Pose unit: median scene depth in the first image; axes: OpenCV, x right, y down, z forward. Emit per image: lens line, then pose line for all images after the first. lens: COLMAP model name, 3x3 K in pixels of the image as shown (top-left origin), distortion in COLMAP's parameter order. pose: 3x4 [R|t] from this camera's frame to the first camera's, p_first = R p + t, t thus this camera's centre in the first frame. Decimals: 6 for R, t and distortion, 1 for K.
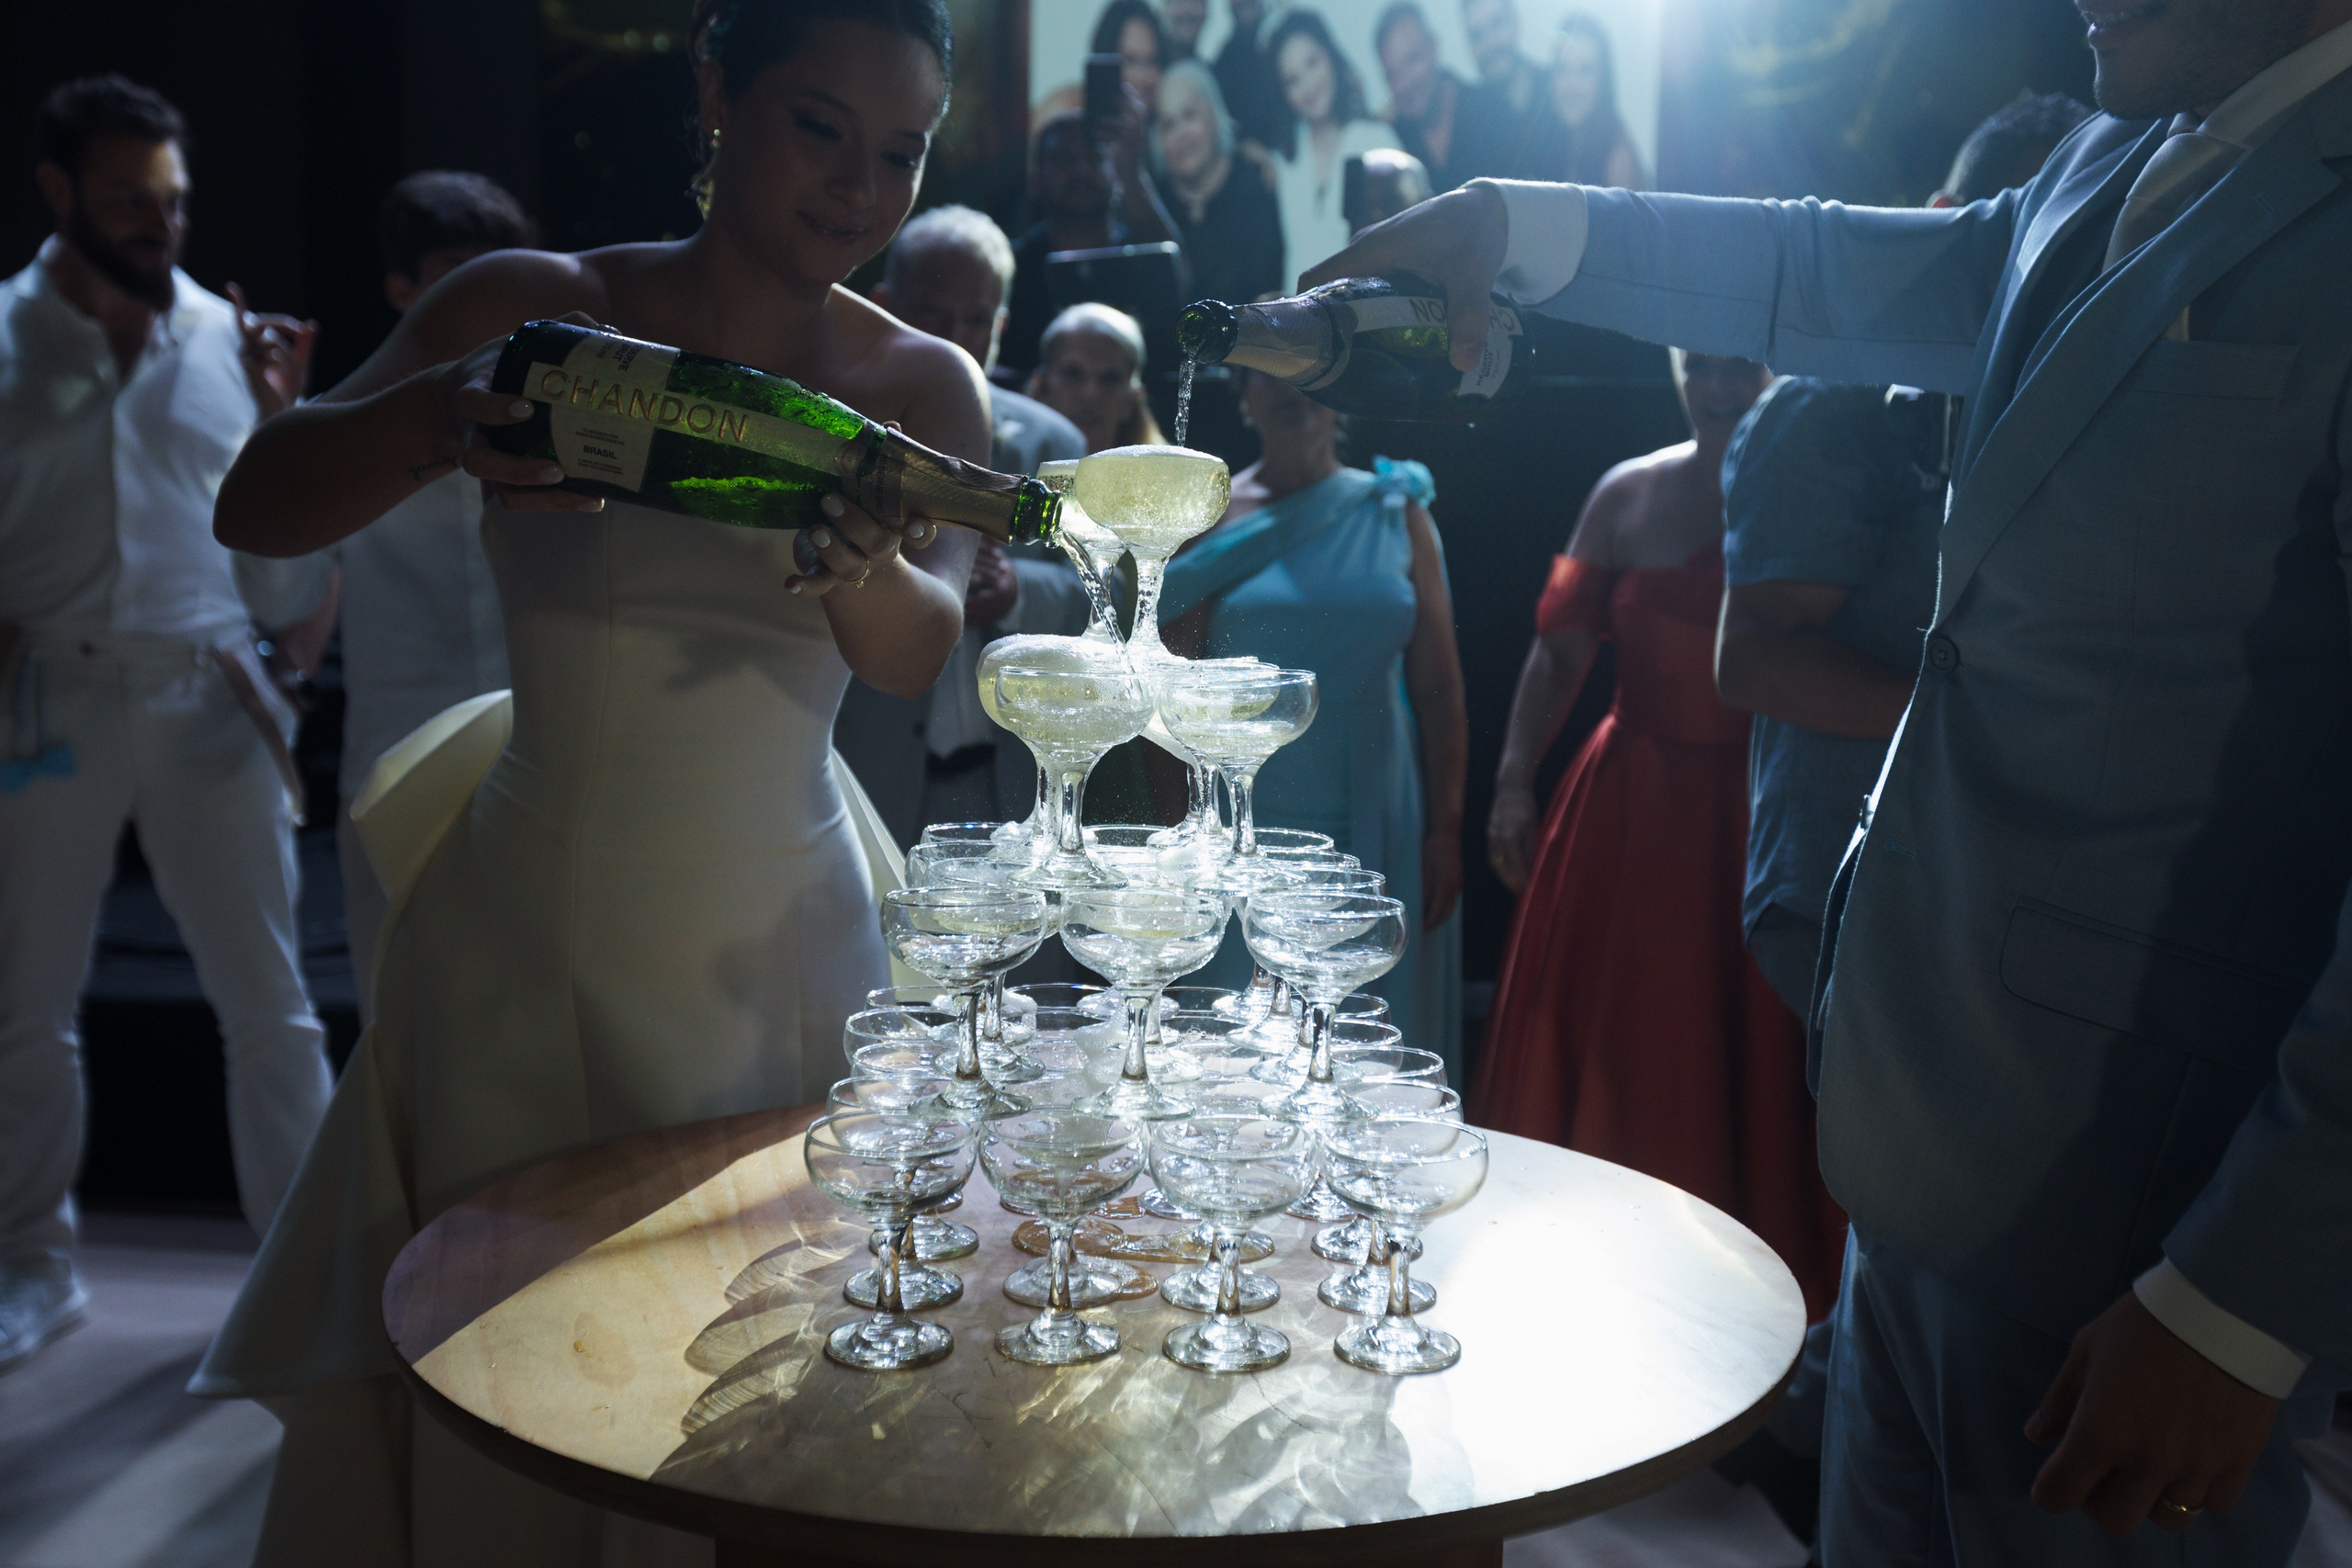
lens RADIAL K [[2253.8, 0, 1194.9], [0, 2253.8, 781.1], [0, 0, 1]] dist [0.064834, 0.000000]
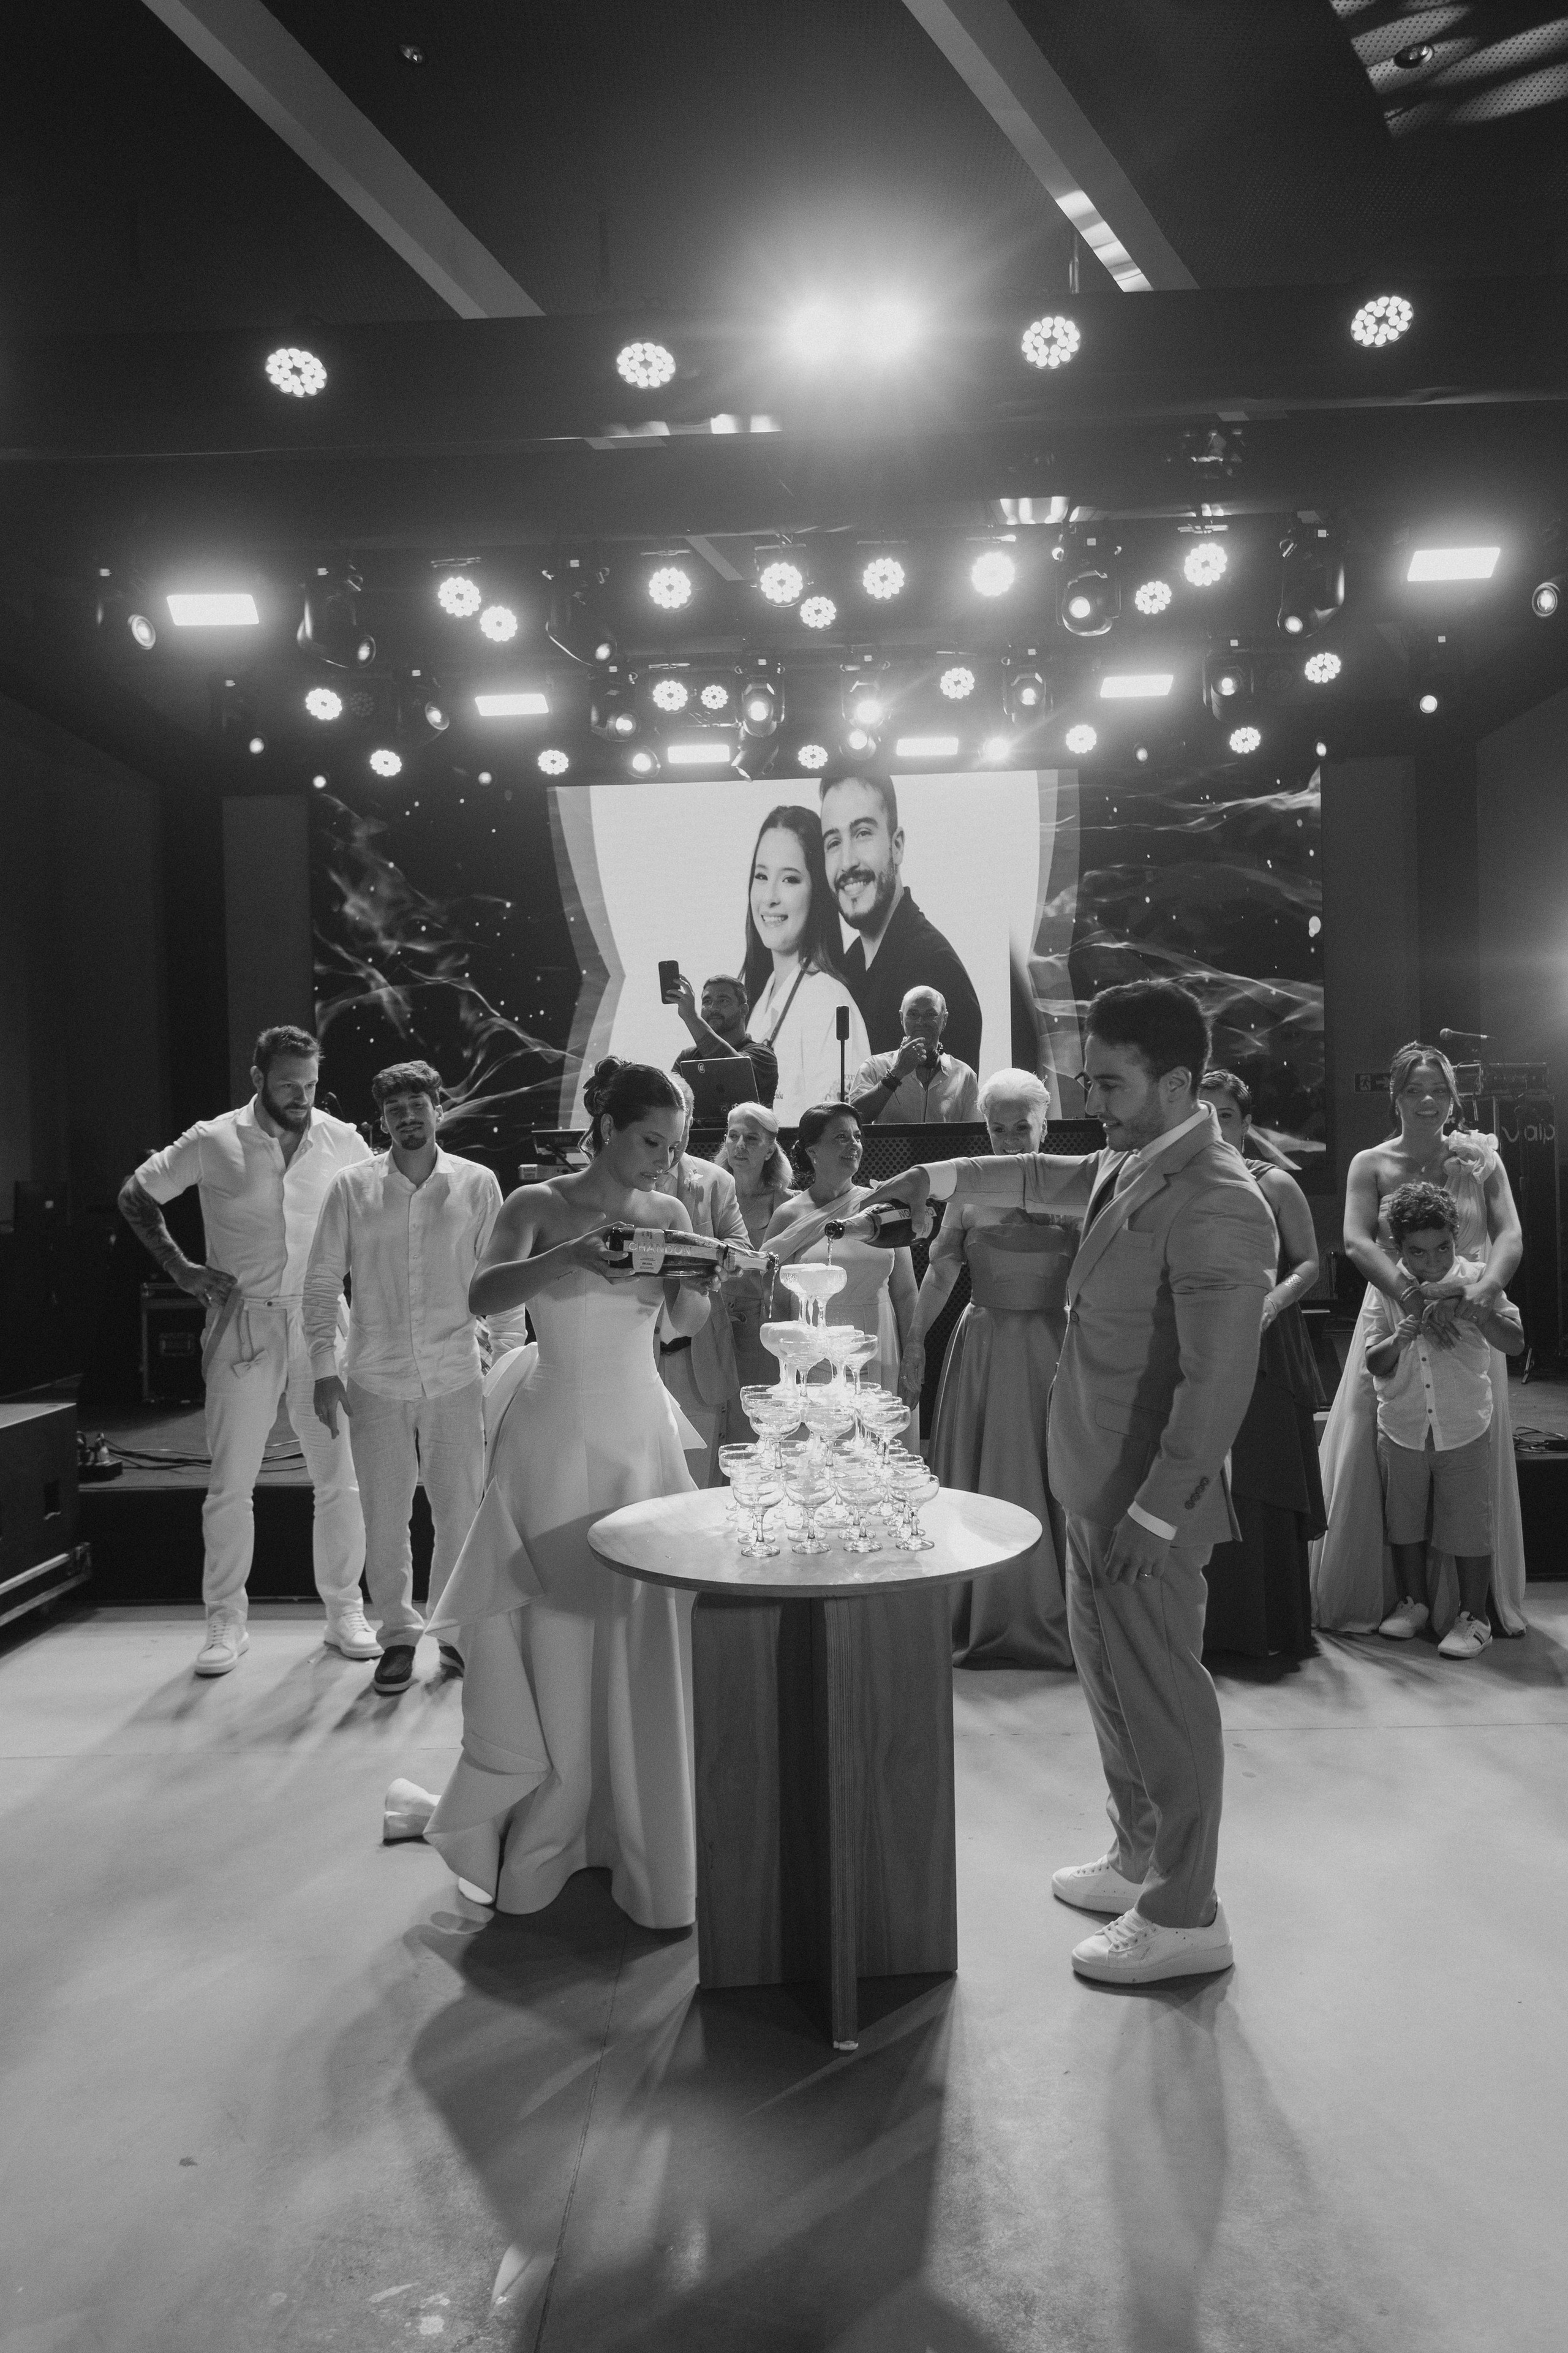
lens RADIAL K [[1664.9, 0, 785.9], [0, 1664.9, 1166.3], [0, 0, 1]] dist [0.001313, -0.000431]
pose [[0.998263, -0.044957, 0.038075, -0.162140], [0.047851, 0.995735, -0.078881, -0.113536], [-0.034366, 0.080566, 0.996157, -1.438728]]
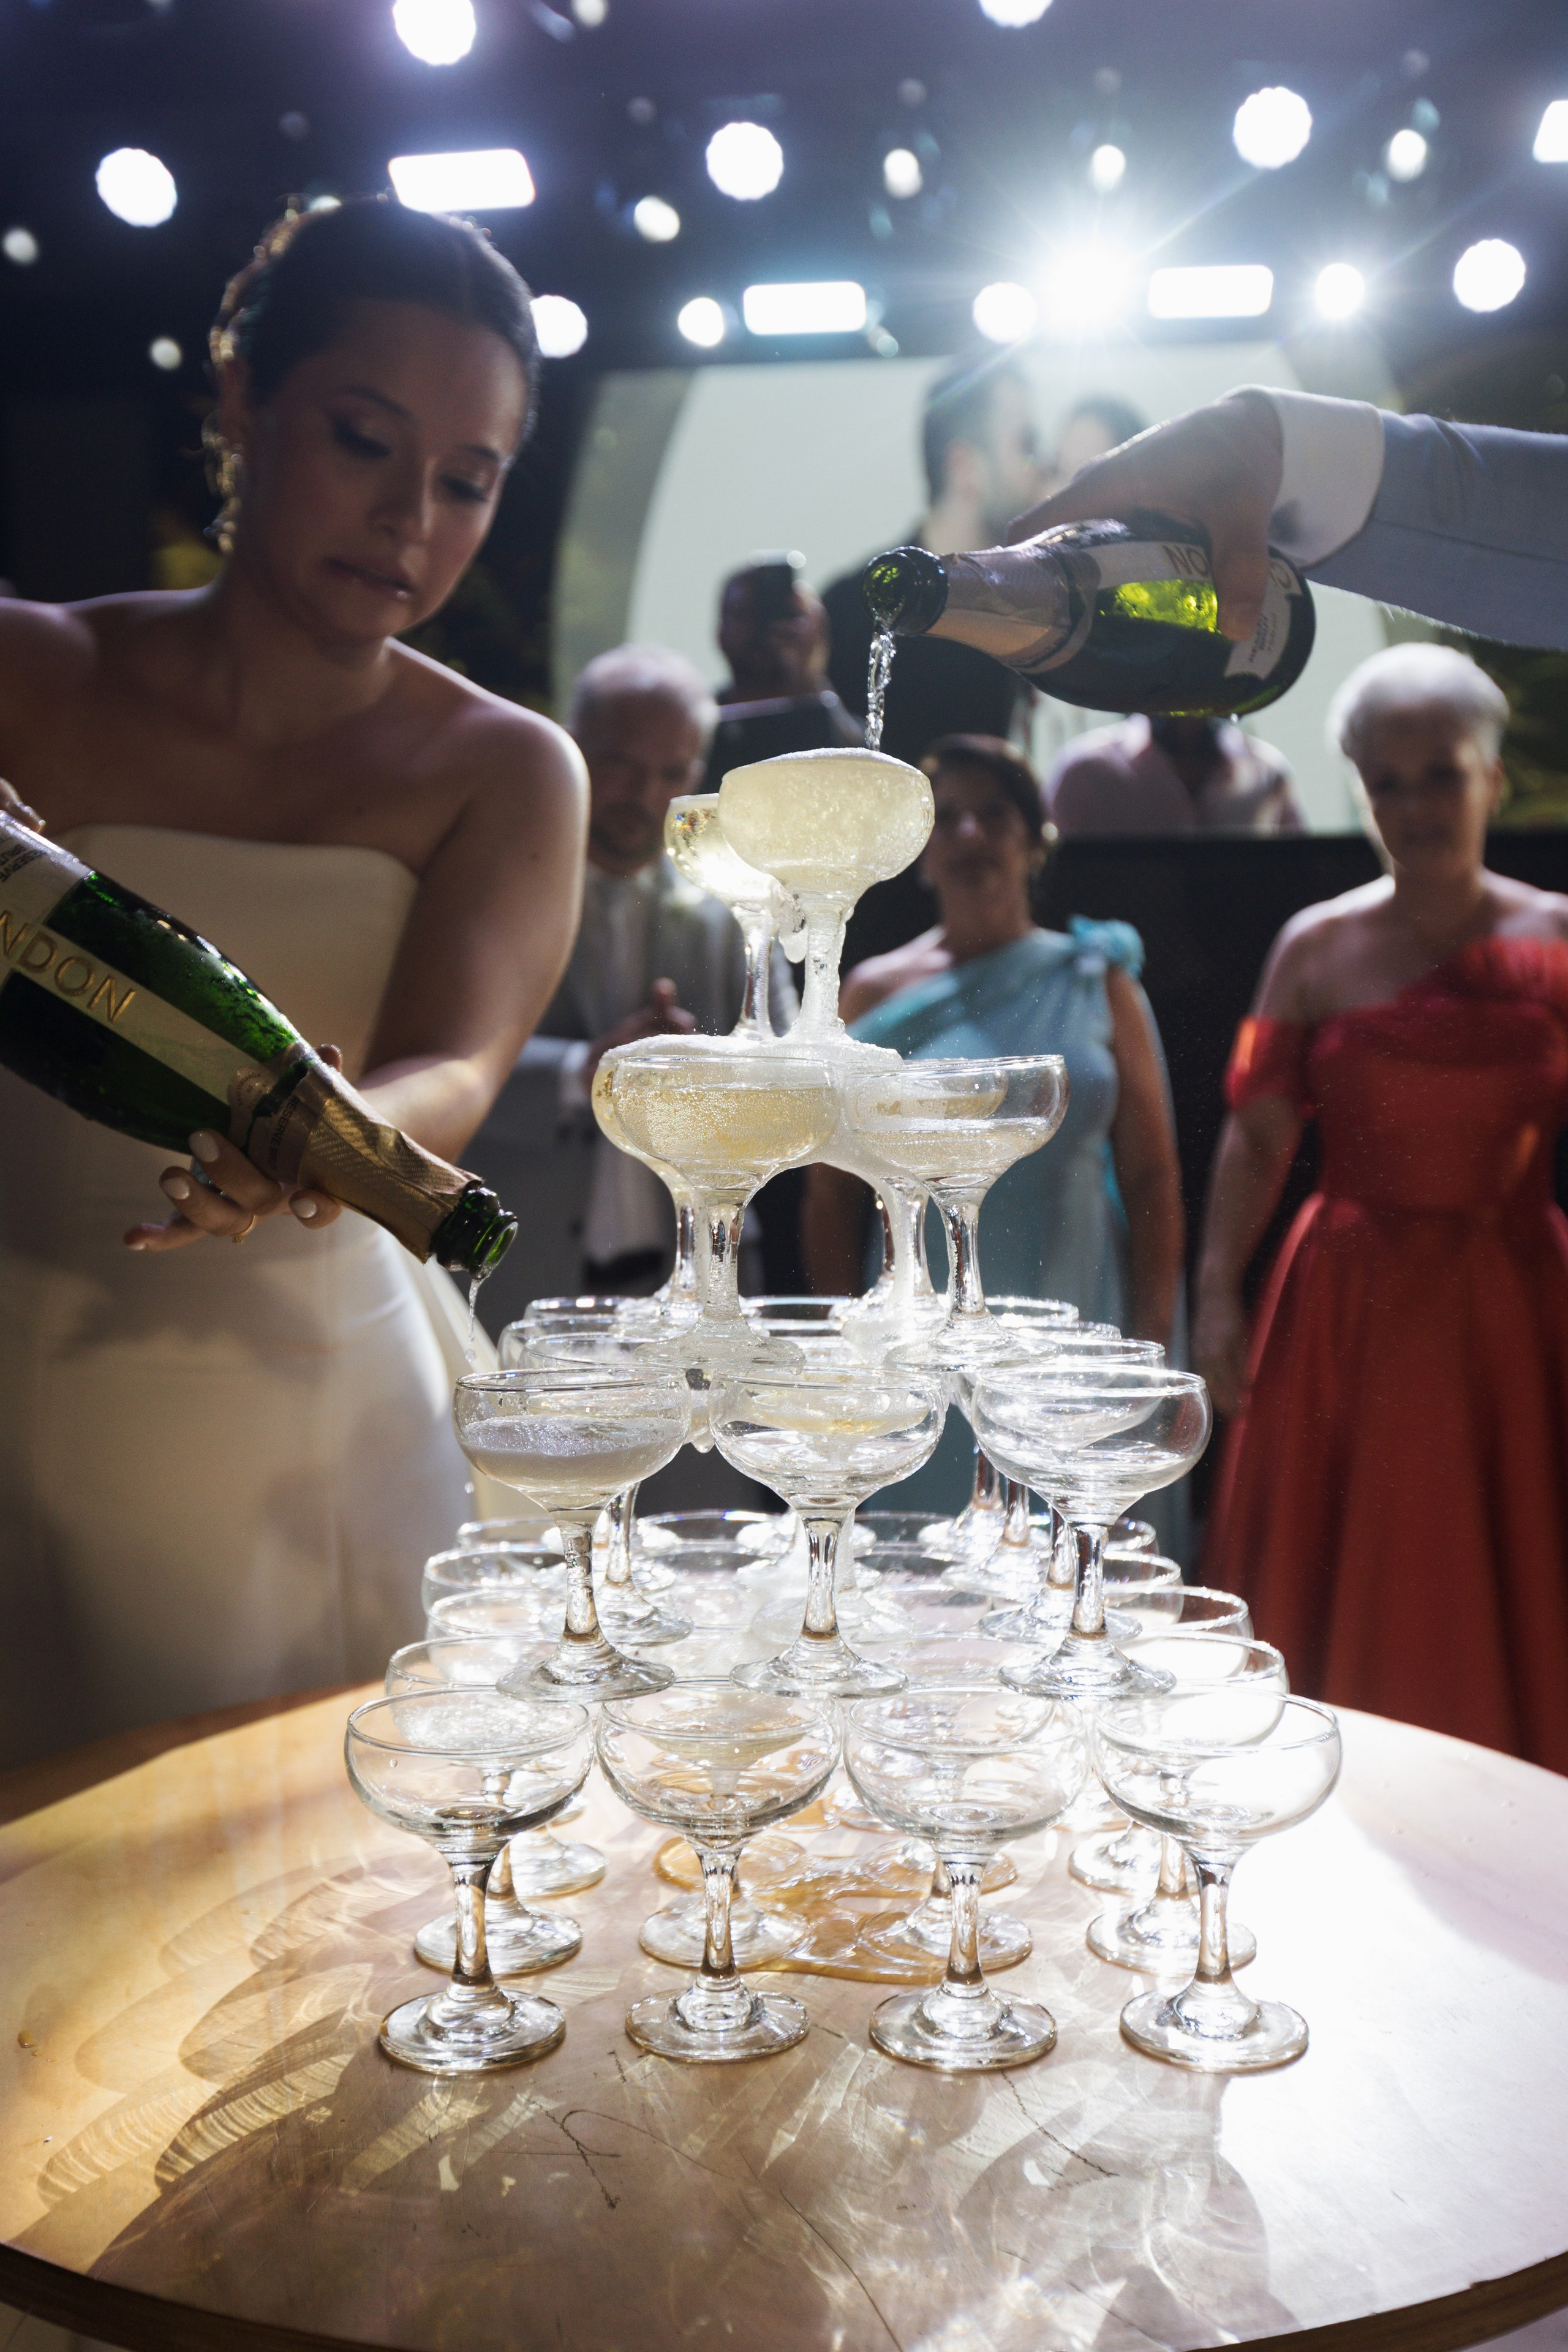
lens RADIAL K [[2523.0, 0, 763.8], [0, 2523.0, 1183.7], [0, 0, 1]] dist [0.014442, 0.000000]
pose [[0.998925, -0.022445, -0.040552, -0.008873], [0.020517, 0.998668, -0.047345, 0.027195], [0.041561, 0.046462, 0.998055, 0.205779]]
